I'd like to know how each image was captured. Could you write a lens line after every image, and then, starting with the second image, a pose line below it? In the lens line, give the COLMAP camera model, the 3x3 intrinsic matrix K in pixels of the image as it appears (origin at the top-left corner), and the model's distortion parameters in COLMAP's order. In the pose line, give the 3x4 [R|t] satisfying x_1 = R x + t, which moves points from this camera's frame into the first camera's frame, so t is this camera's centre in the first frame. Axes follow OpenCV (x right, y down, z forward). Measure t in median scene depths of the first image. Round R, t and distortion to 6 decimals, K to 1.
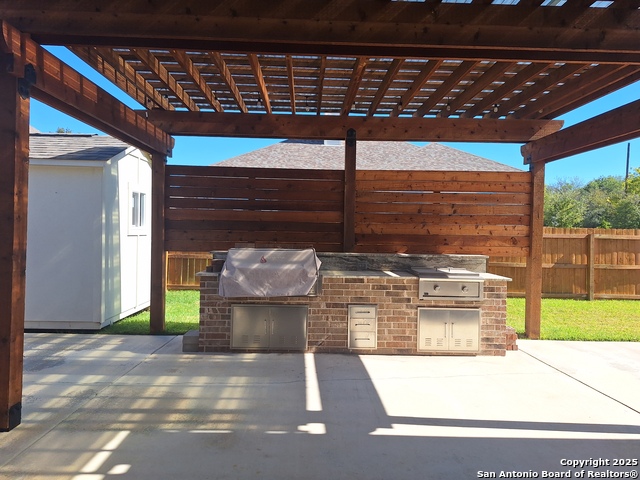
lens RADIAL K [[451.0, 0, 315.1], [0, 451.0, 238.6], [0, 0, 1]] dist [0.058287, -0.060281]
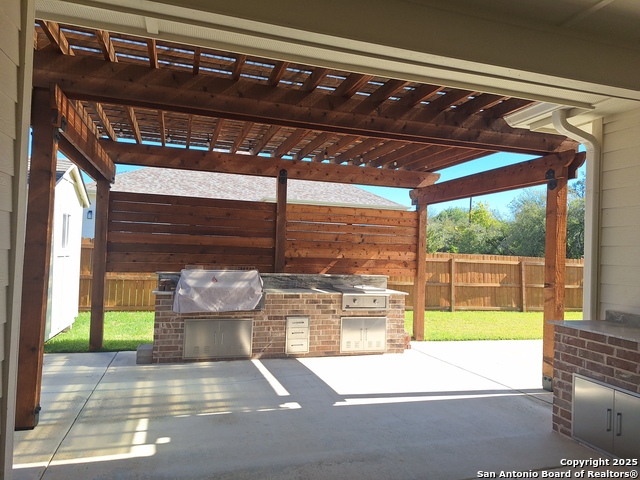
lens RADIAL K [[451.0, 0, 318.2], [0, 451.0, 242.7], [0, 0, 1]] dist [0.058287, -0.060281]
pose [[0.961784, 0.019228, 0.273135, -0.167493], [-0.009241, 0.999242, -0.037803, -0.005837], [-0.273654, 0.033834, 0.961233, -0.177165]]
